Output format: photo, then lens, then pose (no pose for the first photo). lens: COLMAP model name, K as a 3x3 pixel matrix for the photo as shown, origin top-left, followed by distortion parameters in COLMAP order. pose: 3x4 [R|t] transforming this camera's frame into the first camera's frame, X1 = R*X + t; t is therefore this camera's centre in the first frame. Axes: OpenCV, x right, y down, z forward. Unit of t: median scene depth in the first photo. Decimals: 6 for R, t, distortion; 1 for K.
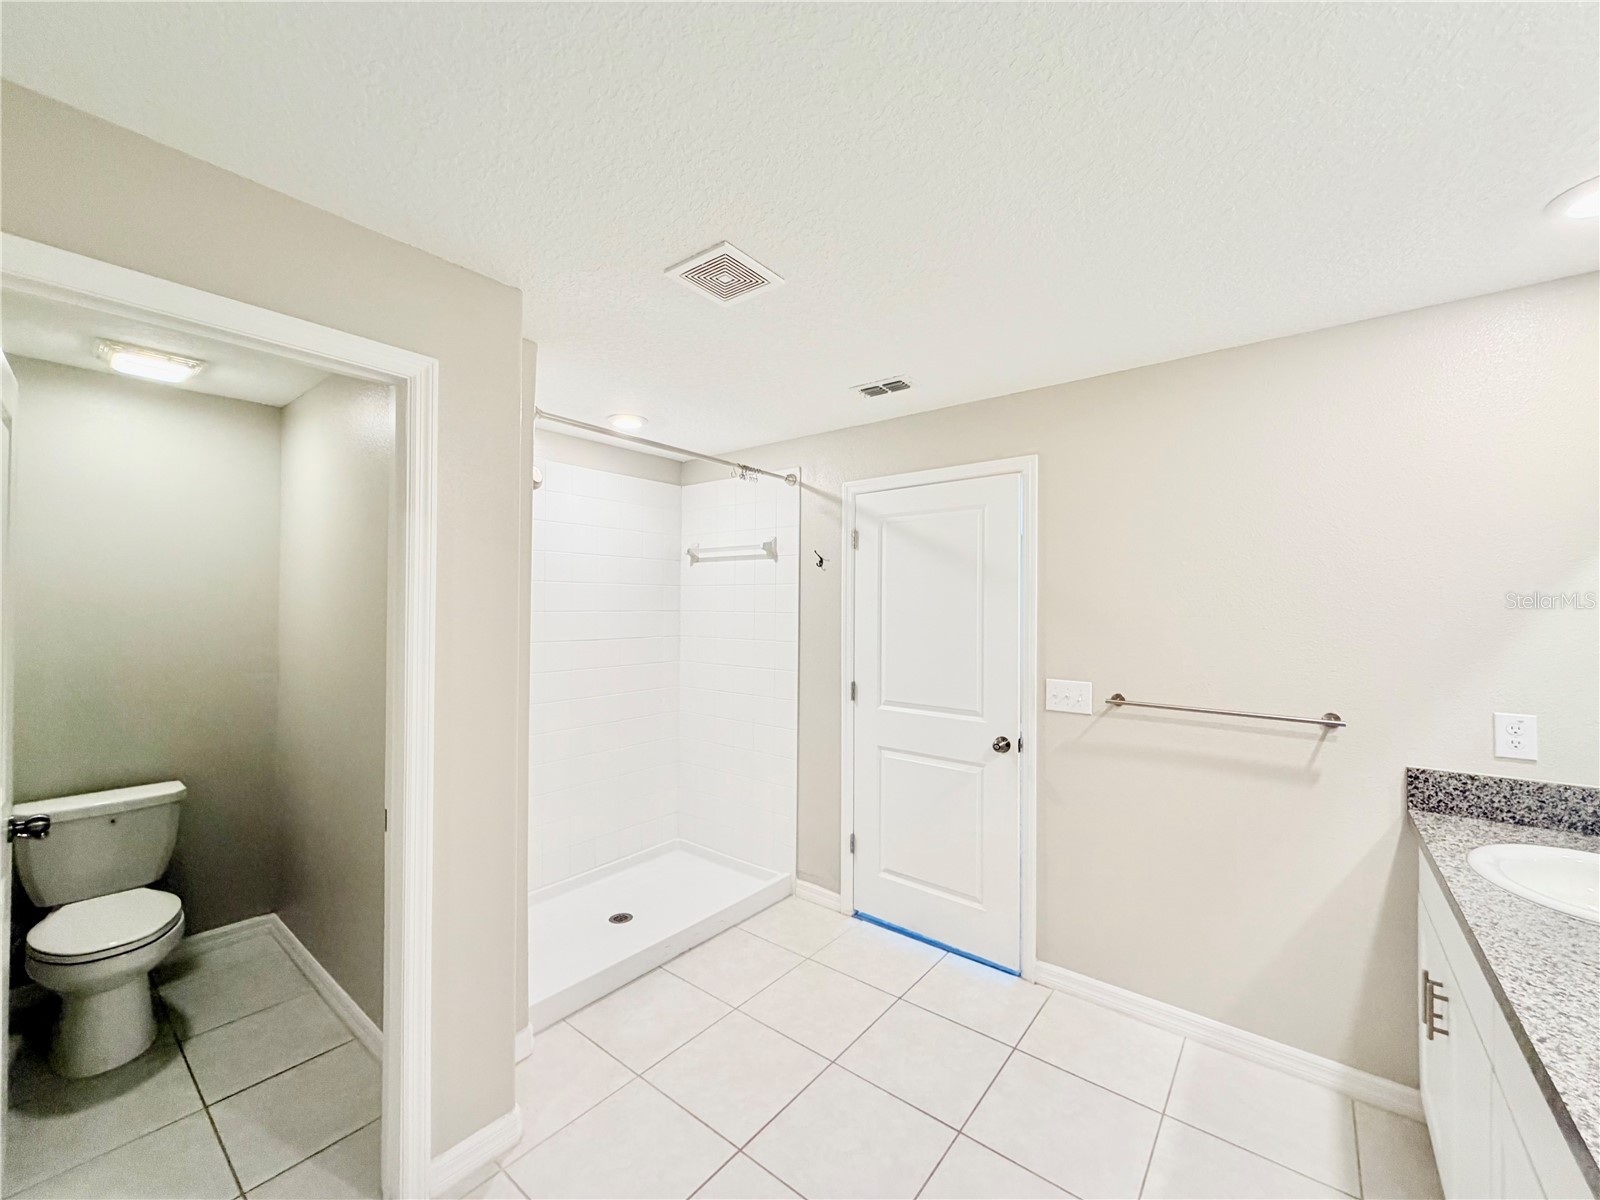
lens RADIAL K [[637.0, 0, 792.8], [0, 637.0, 599.8], [0, 0, 1]] dist [-0.001150, -0.000937]
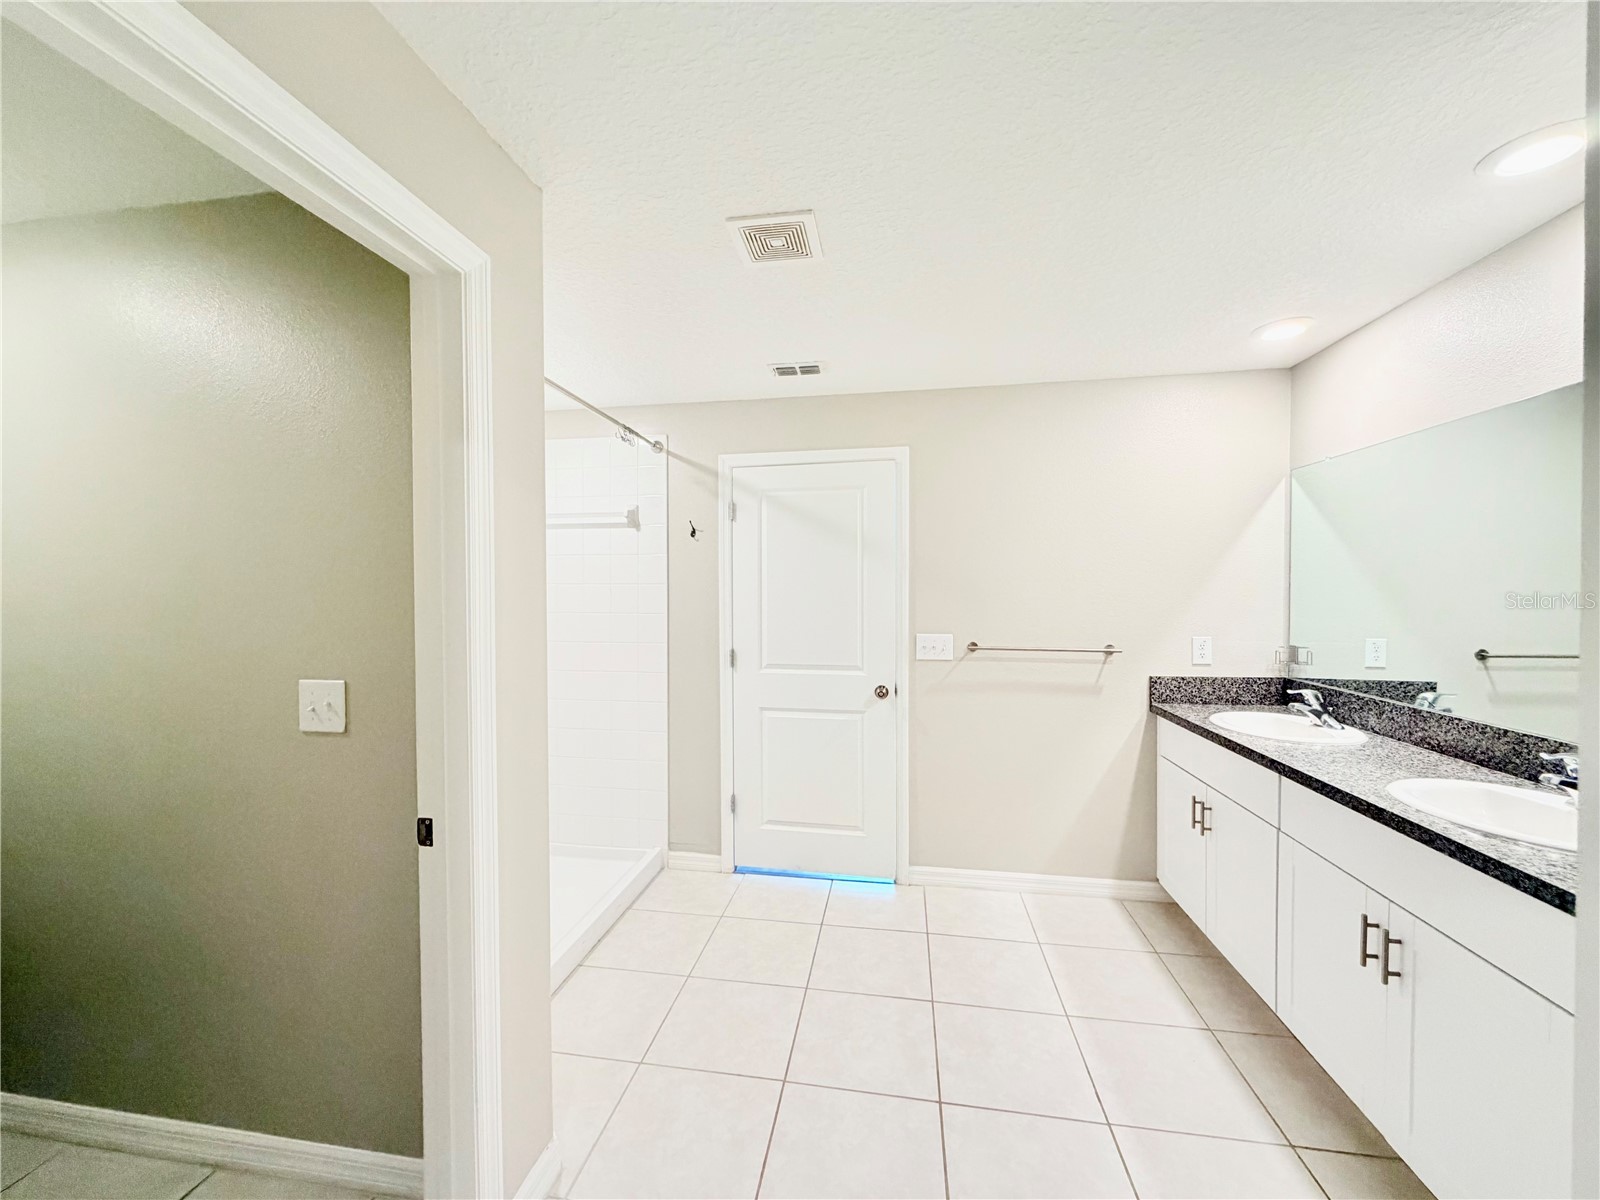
lens RADIAL K [[637.0, 0, 792.0], [0, 637.0, 598.8], [0, 0, 1]] dist [-0.001150, -0.000937]
pose [[0.874536, -0.015930, 0.484698, -0.381586], [0.003896, 0.999659, 0.025826, 0.024282], [-0.484944, -0.020698, 0.874300, 0.057362]]
